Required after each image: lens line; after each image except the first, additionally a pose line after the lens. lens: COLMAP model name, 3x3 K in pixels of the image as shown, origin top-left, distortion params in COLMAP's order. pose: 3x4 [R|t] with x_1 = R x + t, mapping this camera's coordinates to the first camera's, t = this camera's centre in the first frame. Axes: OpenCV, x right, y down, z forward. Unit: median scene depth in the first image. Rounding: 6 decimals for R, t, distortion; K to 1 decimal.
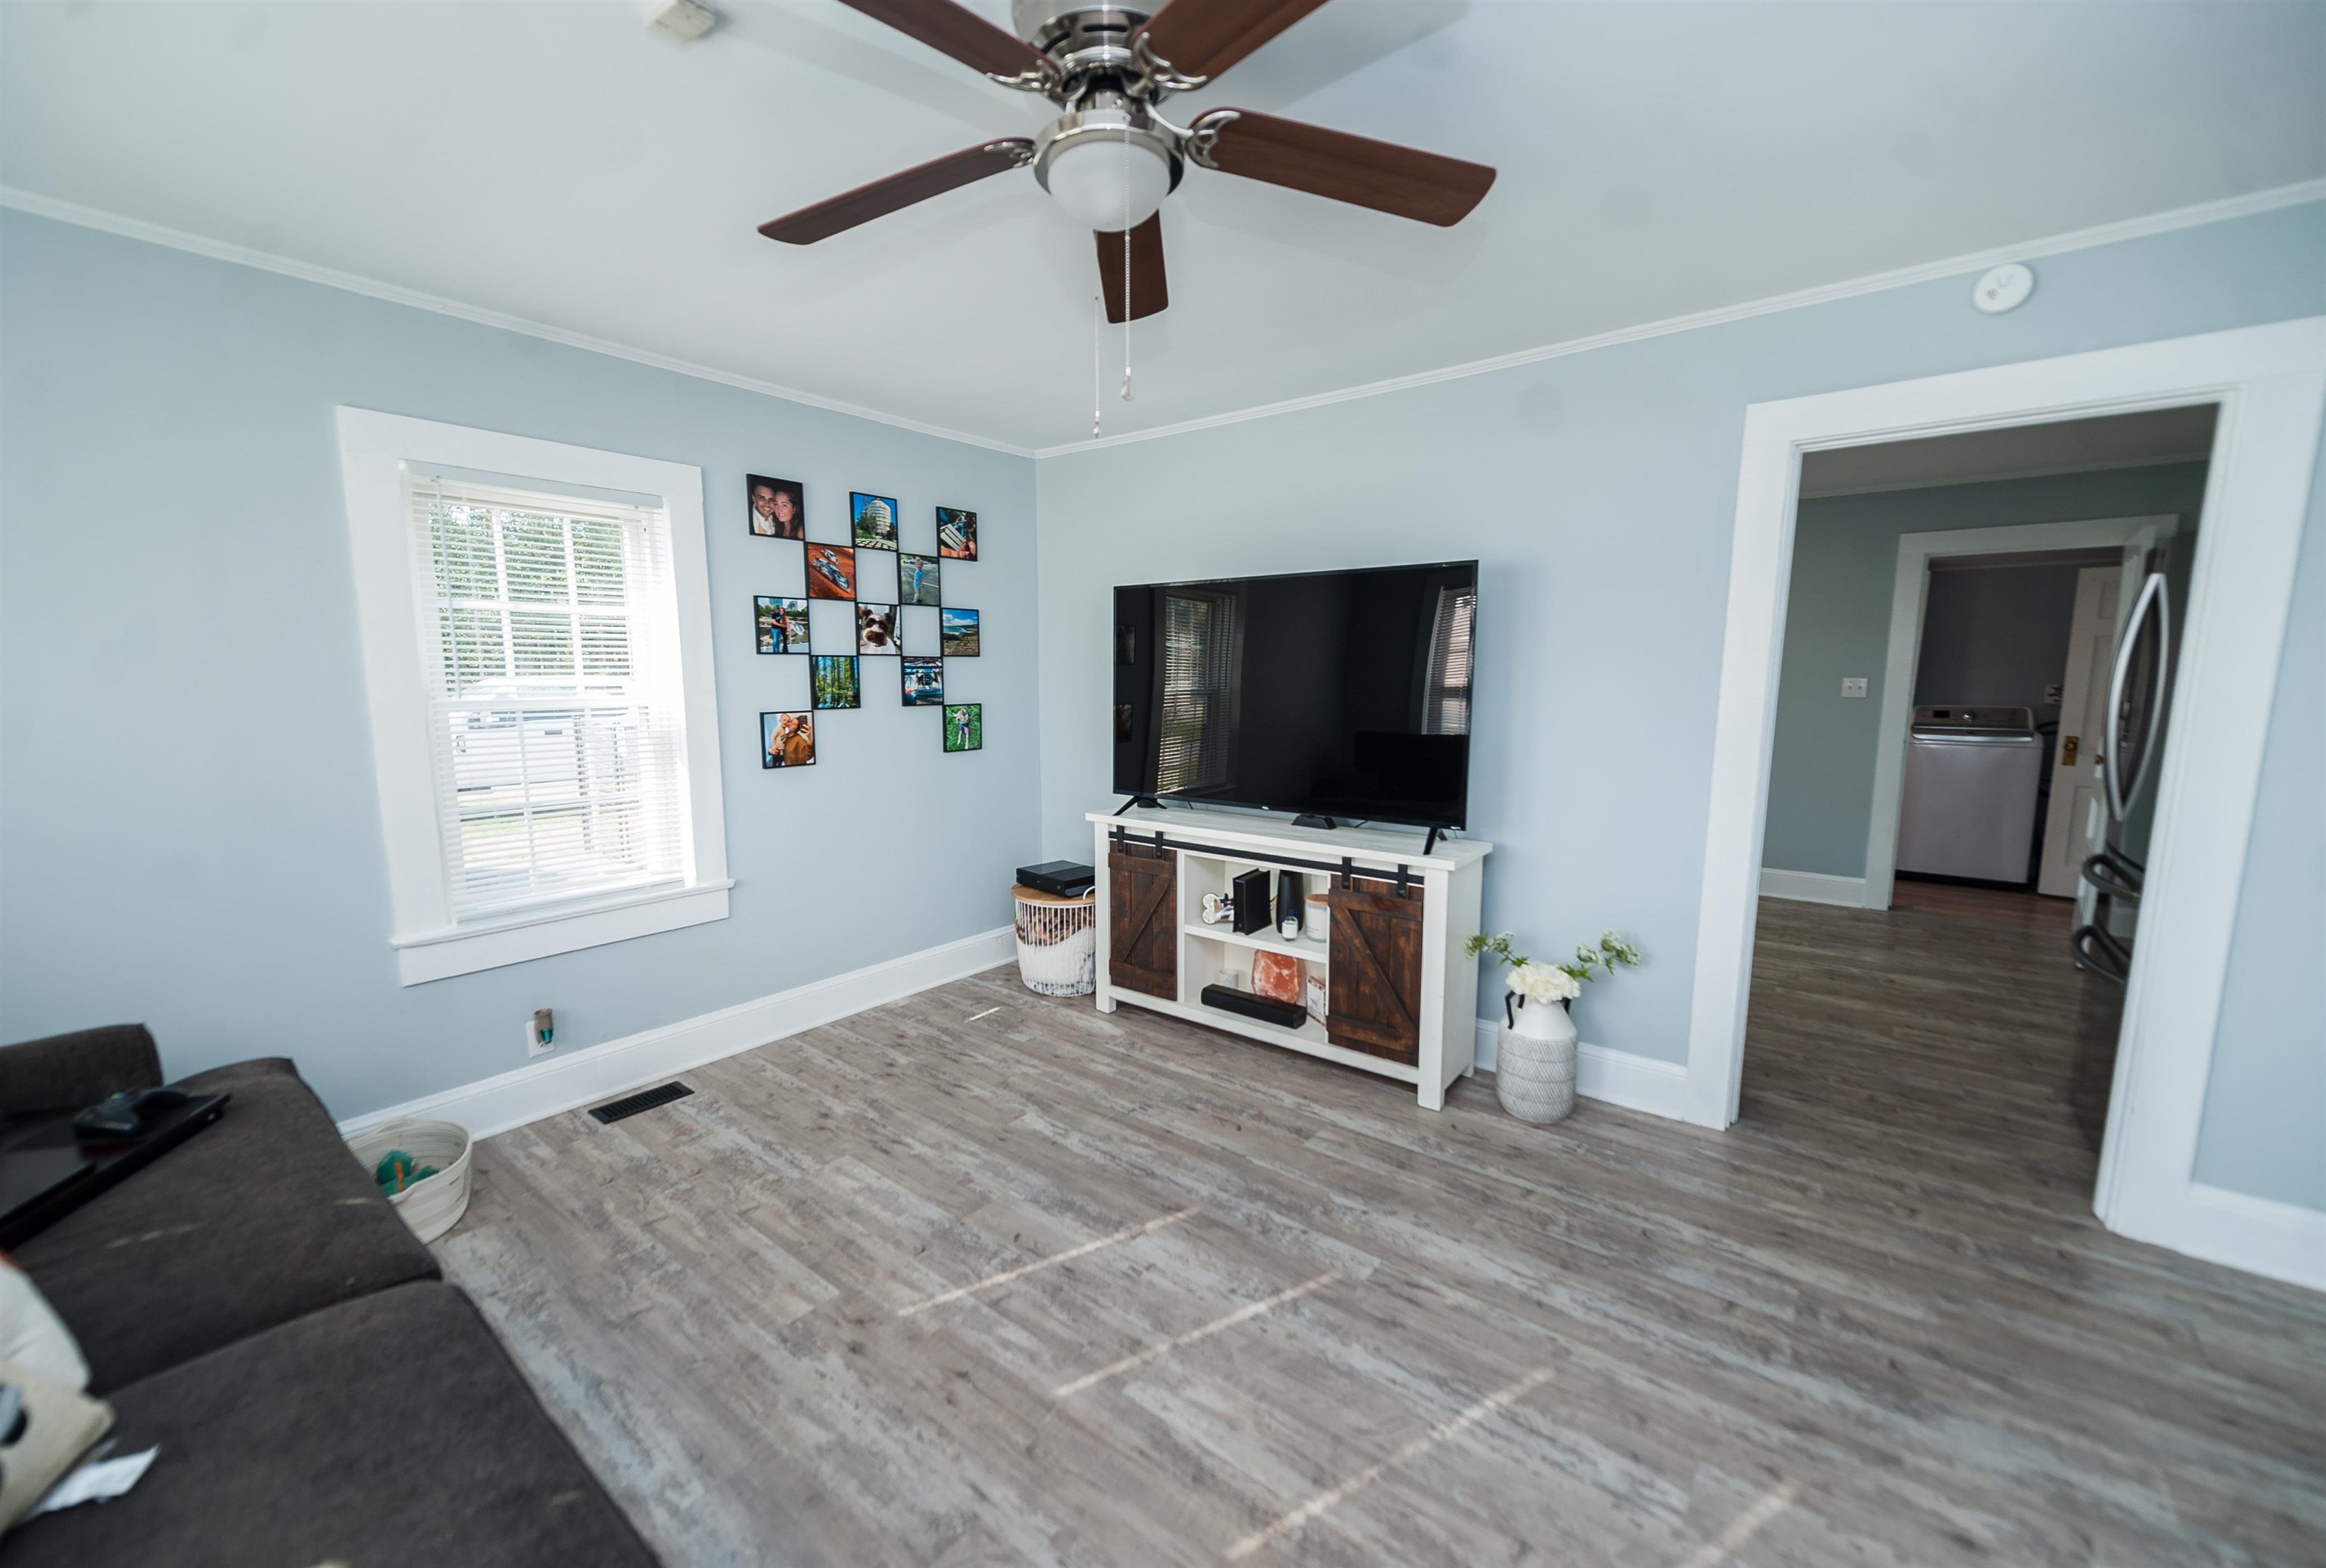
lens RADIAL K [[921.9, 0, 1149.6], [0, 921.9, 794.1], [0, 0, 1]] dist [0.017984, -0.007865]
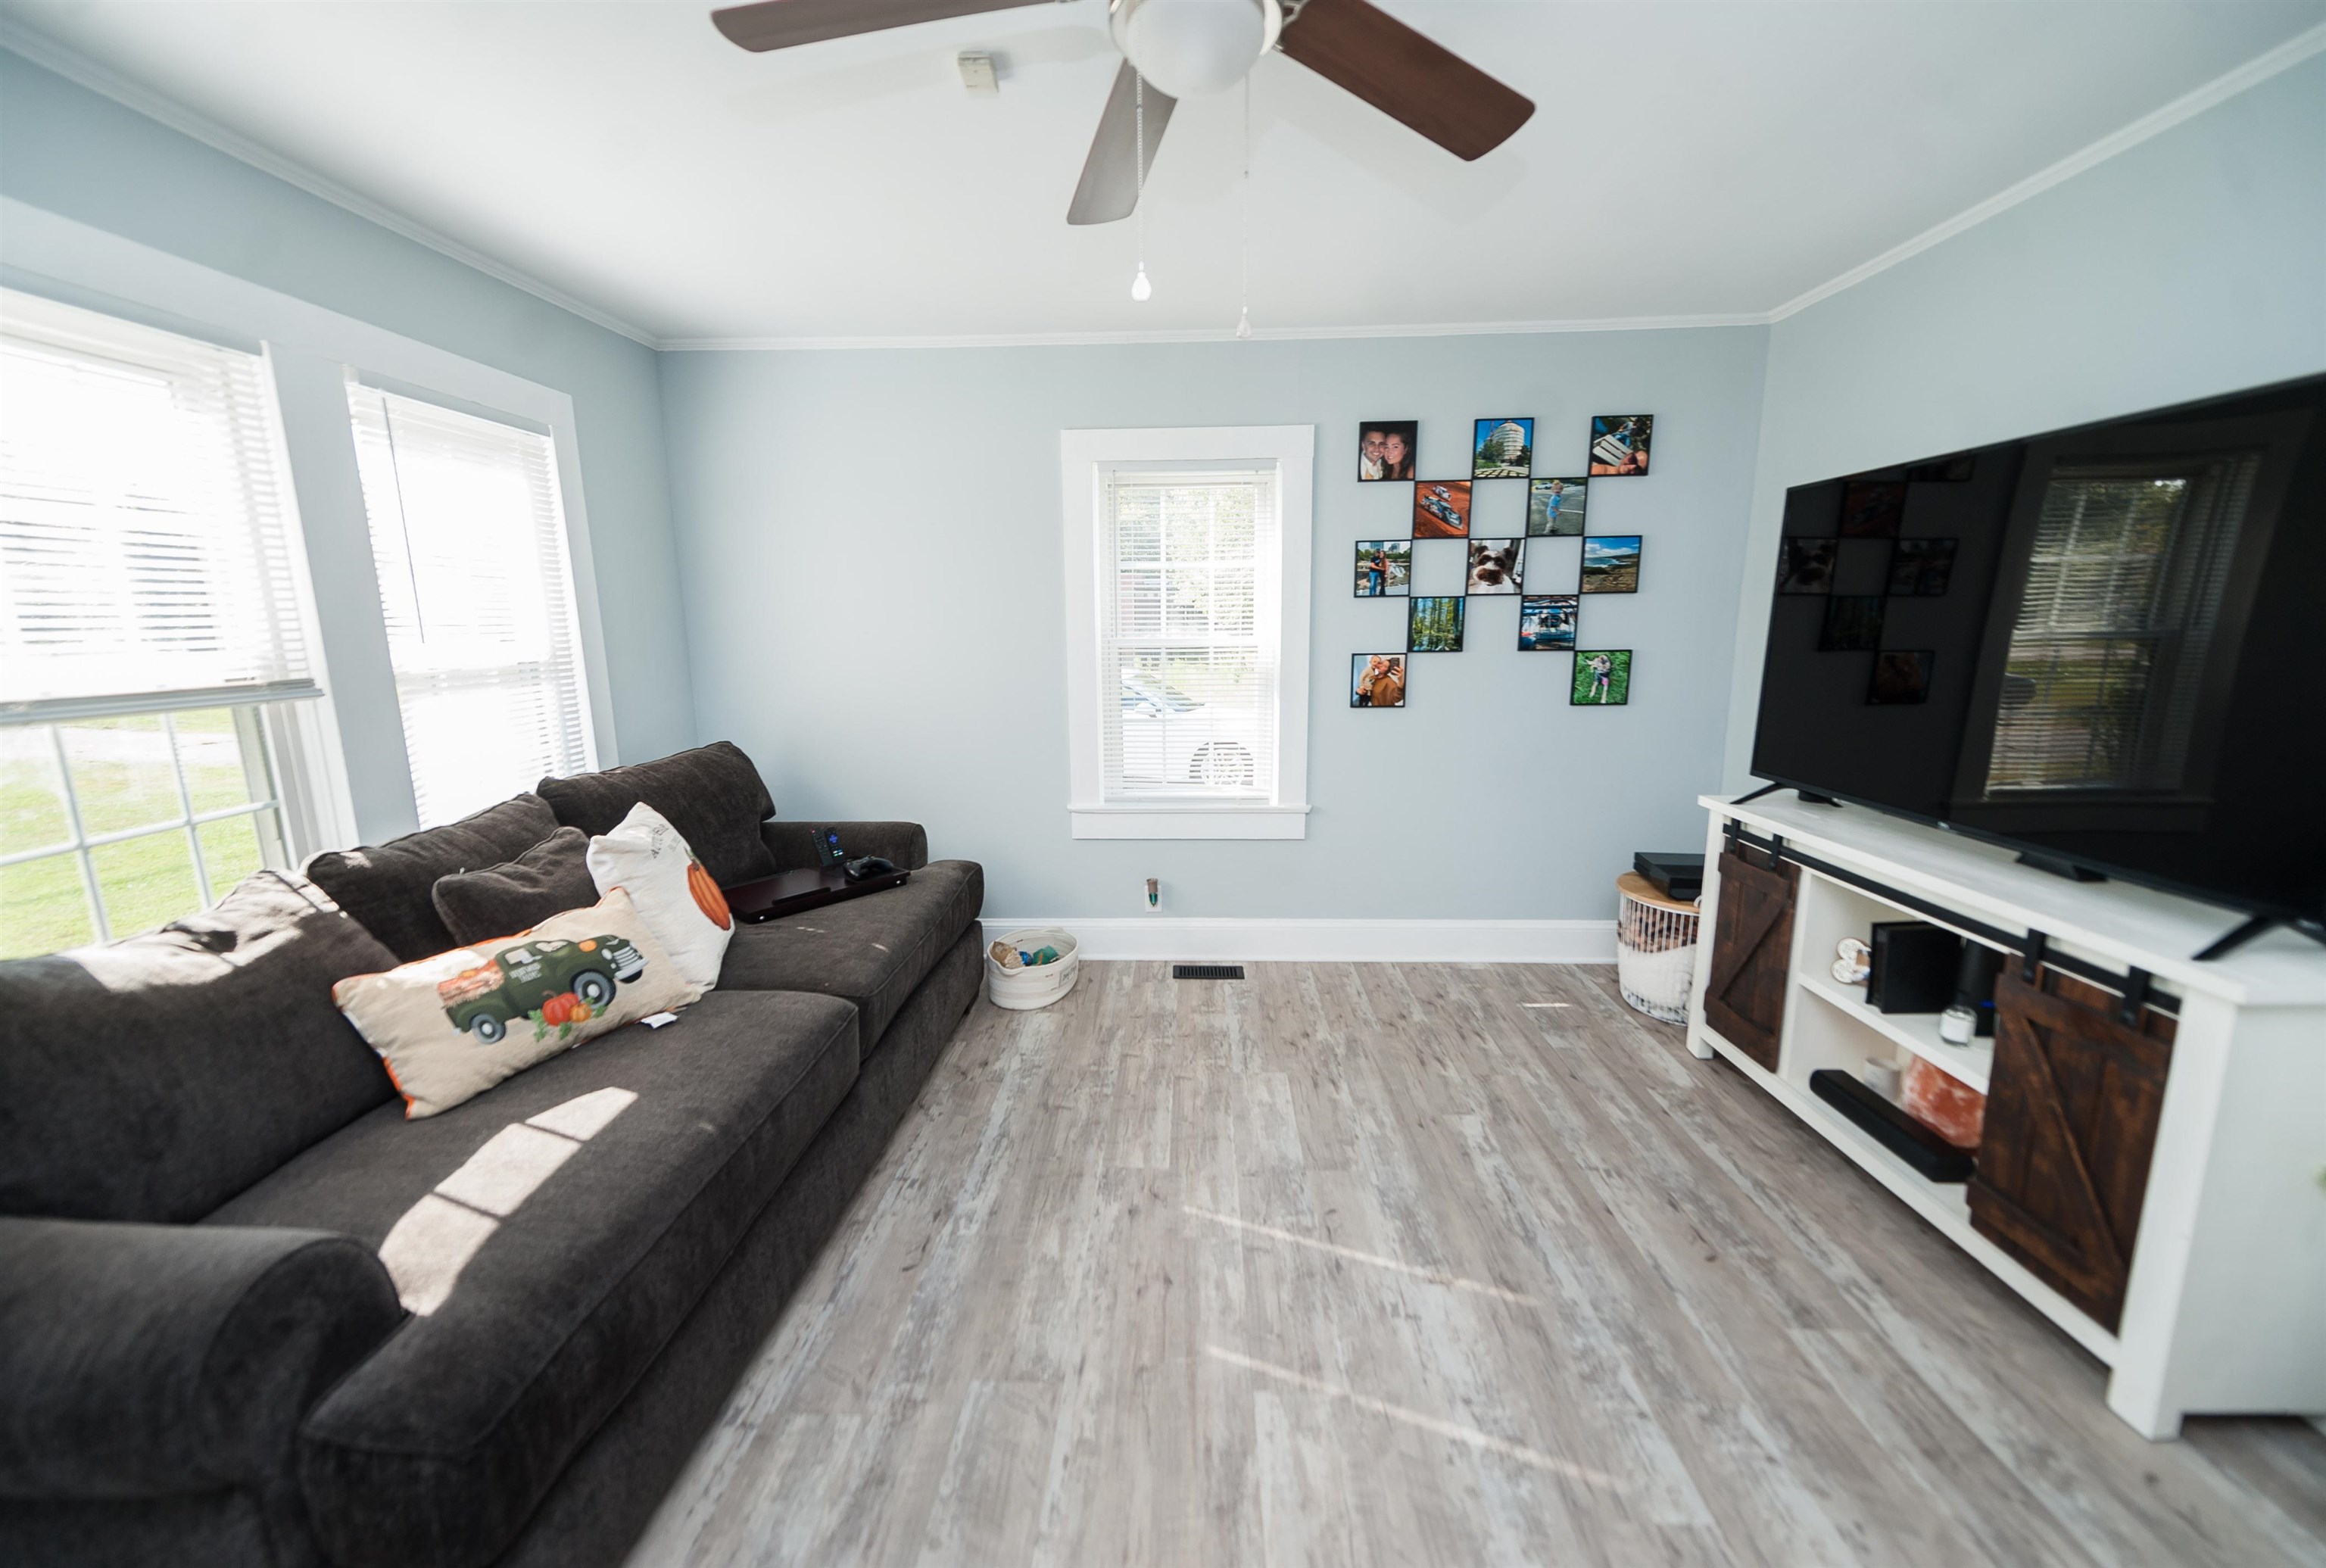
lens RADIAL K [[921.9, 0, 1149.6], [0, 921.9, 794.1], [0, 0, 1]] dist [0.017984, -0.007865]
pose [[0.586847, 0.145197, -0.796573, 0.350411], [-0.098705, 0.989282, 0.107606, -0.023328], [0.803659, 0.015477, 0.594889, 0.220601]]
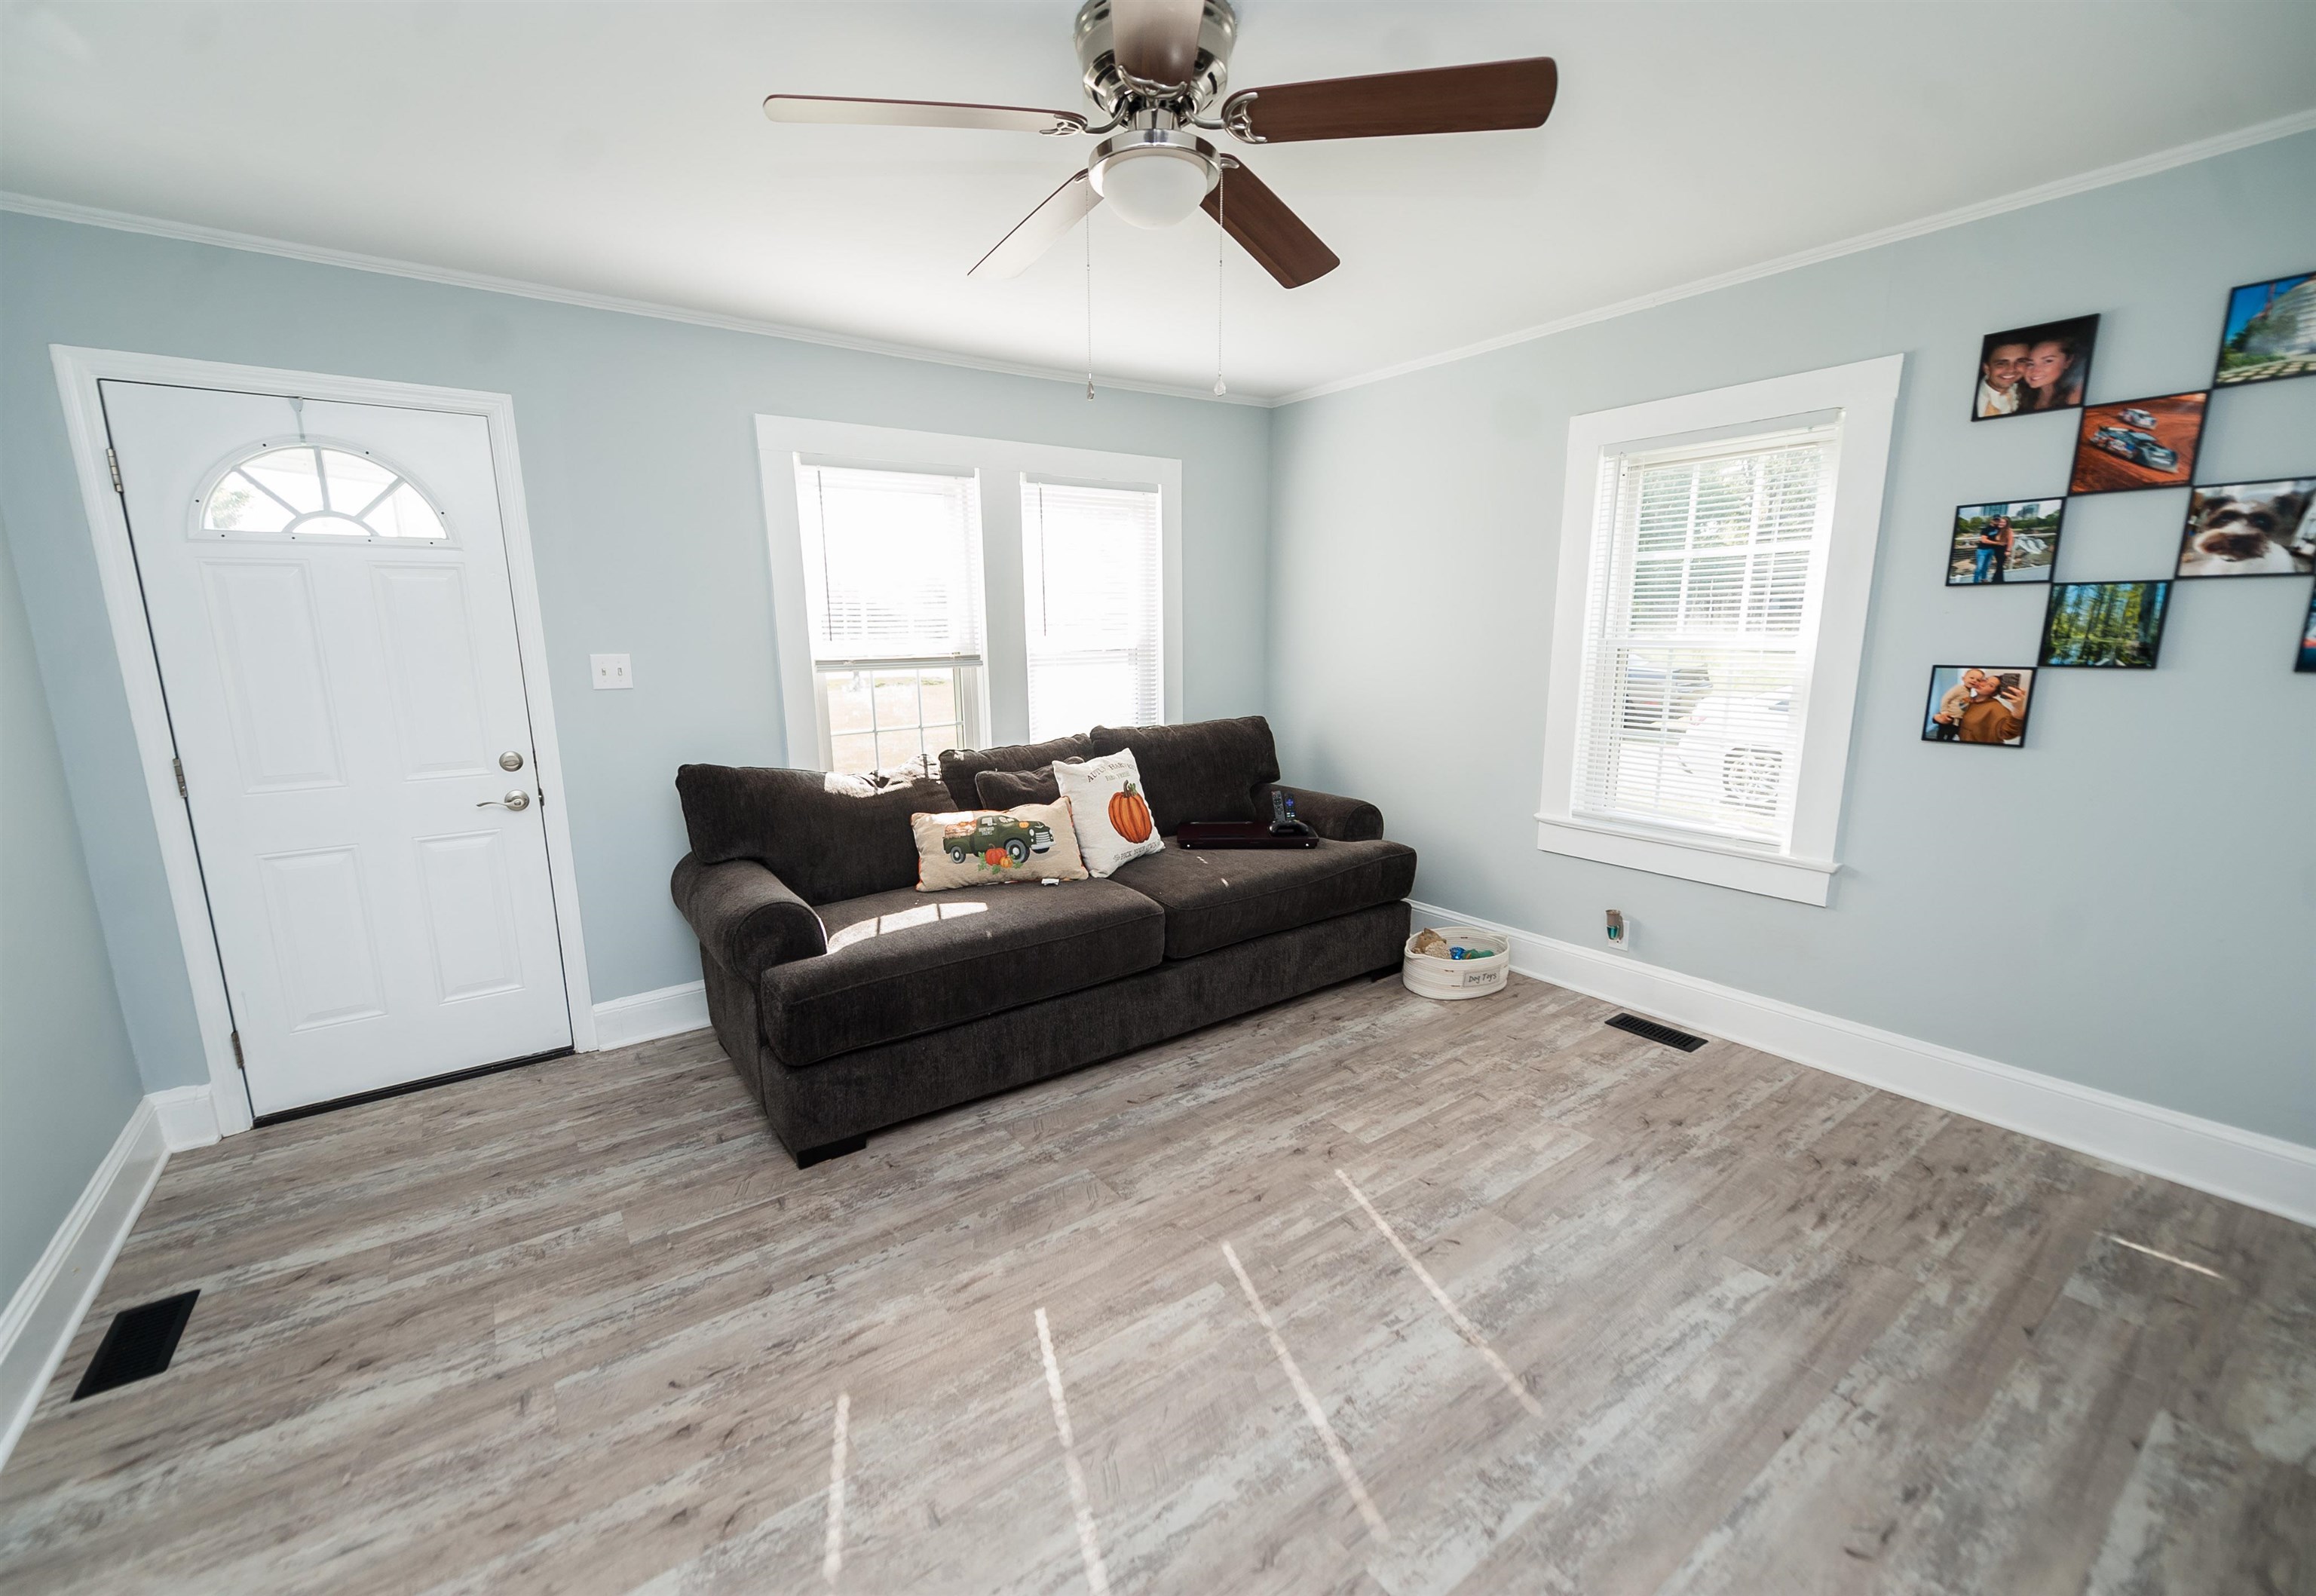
lens RADIAL K [[934.3, 0, 1118.9], [0, 934.3, 807.3], [0, 0, 1]] dist [0.014903, -0.006149]
pose [[-0.281256, 0.189886, -0.940659, 0.584693], [-0.117071, 0.966117, 0.230029, -0.086349], [0.952465, 0.174821, -0.249496, 0.666887]]
